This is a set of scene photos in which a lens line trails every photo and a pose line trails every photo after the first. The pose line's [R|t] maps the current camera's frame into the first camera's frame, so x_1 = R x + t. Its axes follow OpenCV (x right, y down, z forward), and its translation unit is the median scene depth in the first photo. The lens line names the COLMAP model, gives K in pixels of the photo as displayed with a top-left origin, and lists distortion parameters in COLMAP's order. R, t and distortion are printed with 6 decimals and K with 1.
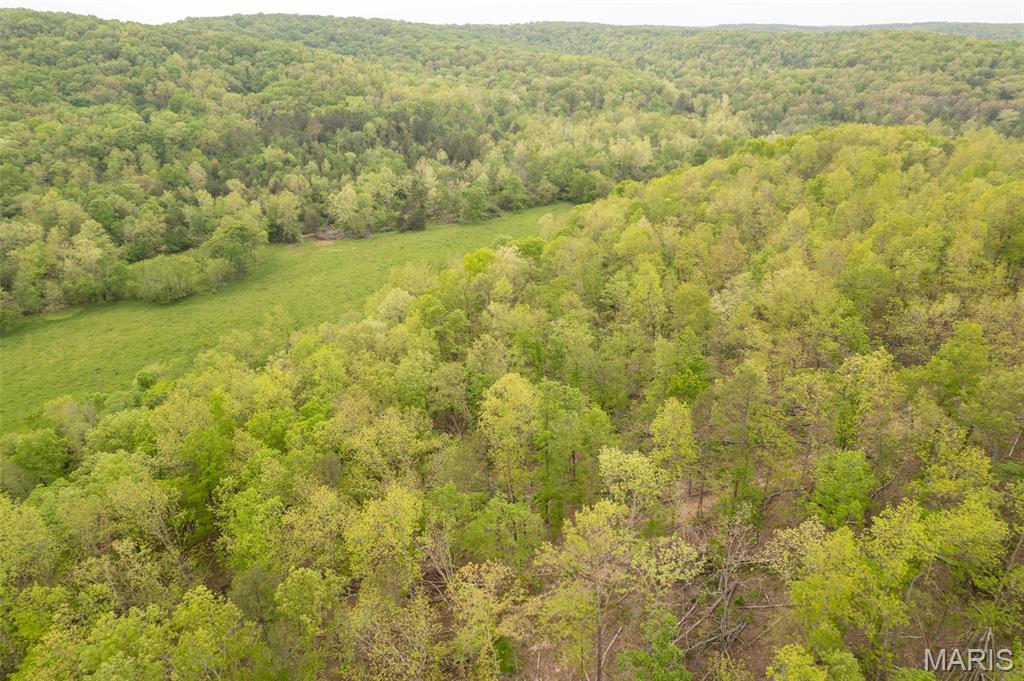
lens RADIAL K [[654.2, 0, 512.0], [0, 654.2, 340.5], [0, 0, 1]] dist [-0.080267, 0.072553]
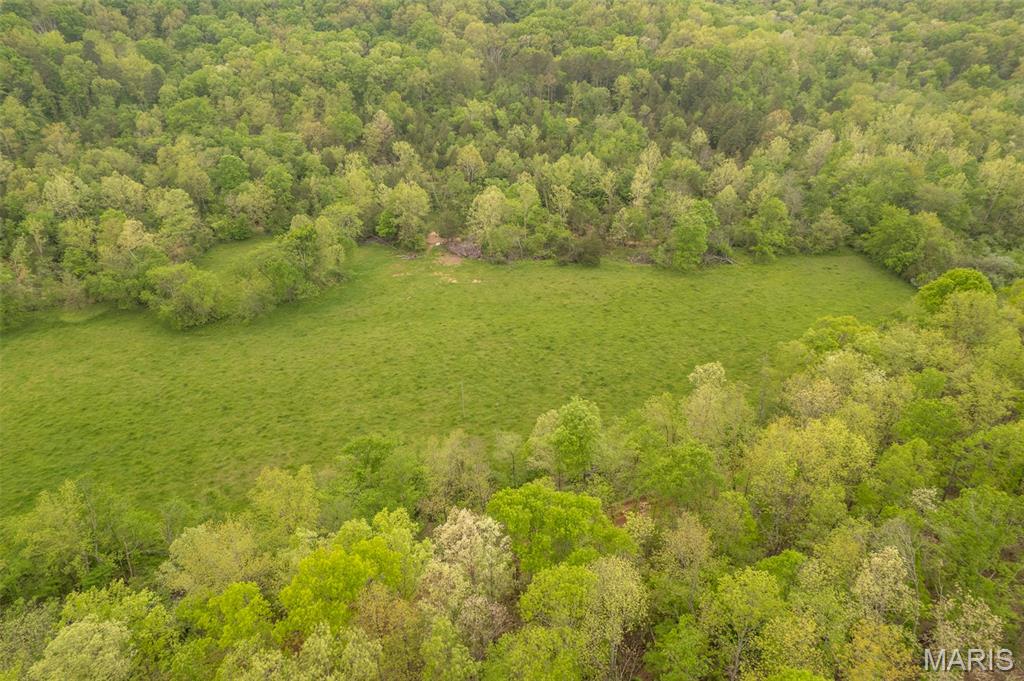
lens RADIAL K [[654.2, 0, 512.0], [0, 654.2, 340.5], [0, 0, 1]] dist [-0.080267, 0.072553]
pose [[0.867596, 0.262969, -0.422047, 0.070205], [-0.217676, 0.963933, 0.153134, -0.143217], [0.447095, -0.040989, 0.893547, 0.293956]]
